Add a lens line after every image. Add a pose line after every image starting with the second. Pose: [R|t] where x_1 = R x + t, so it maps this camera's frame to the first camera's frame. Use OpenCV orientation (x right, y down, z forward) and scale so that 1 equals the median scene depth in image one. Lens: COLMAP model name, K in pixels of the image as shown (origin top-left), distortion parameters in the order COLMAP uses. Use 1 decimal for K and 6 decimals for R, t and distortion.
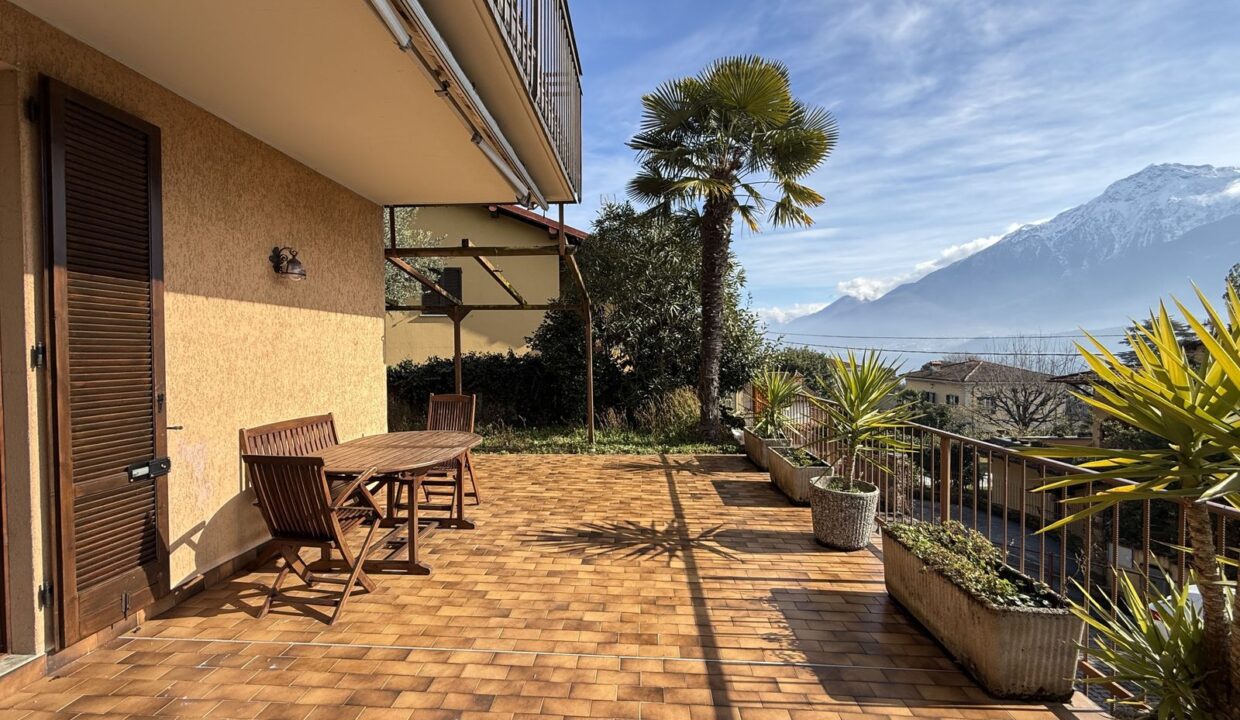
lens RADIAL K [[500.3, 0, 622.1], [0, 500.3, 365.1], [0, 0, 1]] dist [-0.001960, -0.000109]
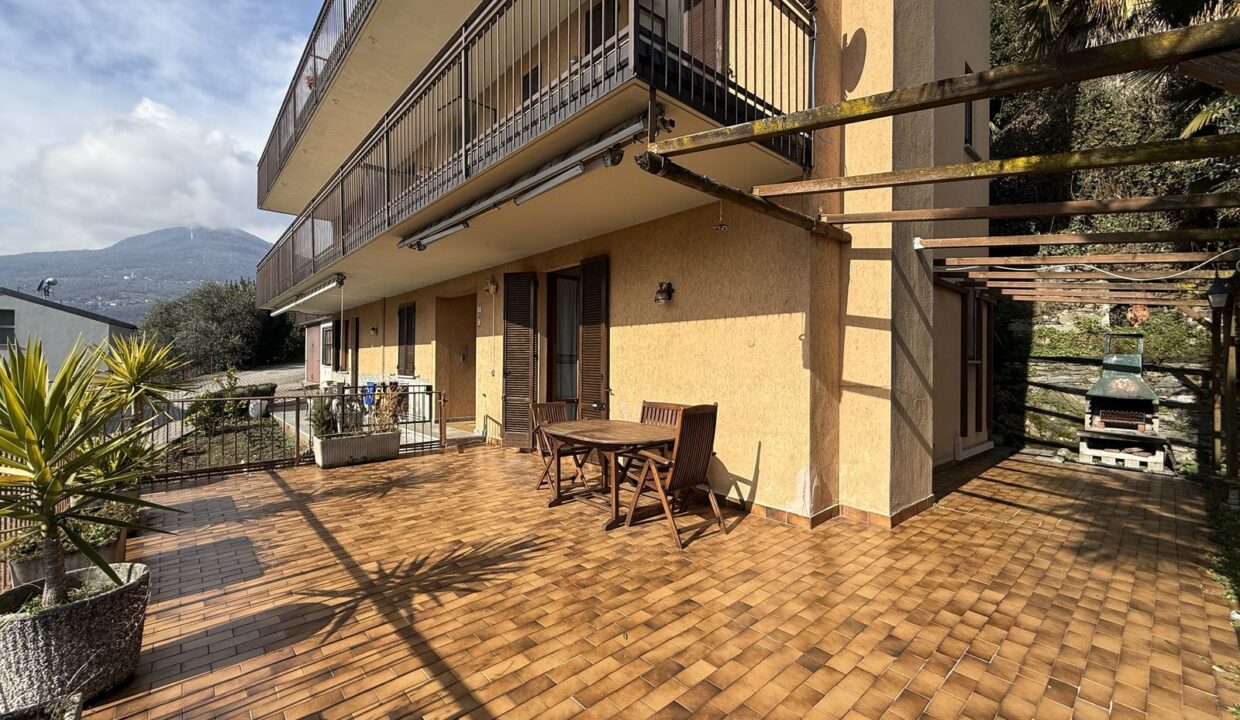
lens RADIAL K [[500.3, 0, 622.1], [0, 500.3, 365.1], [0, 0, 1]] dist [-0.001960, -0.000109]
pose [[-0.716772, 0.005083, -0.697290, 0.398316], [-0.023136, 0.999250, 0.031066, -0.035899], [0.696924, 0.038400, -0.716116, 1.851902]]
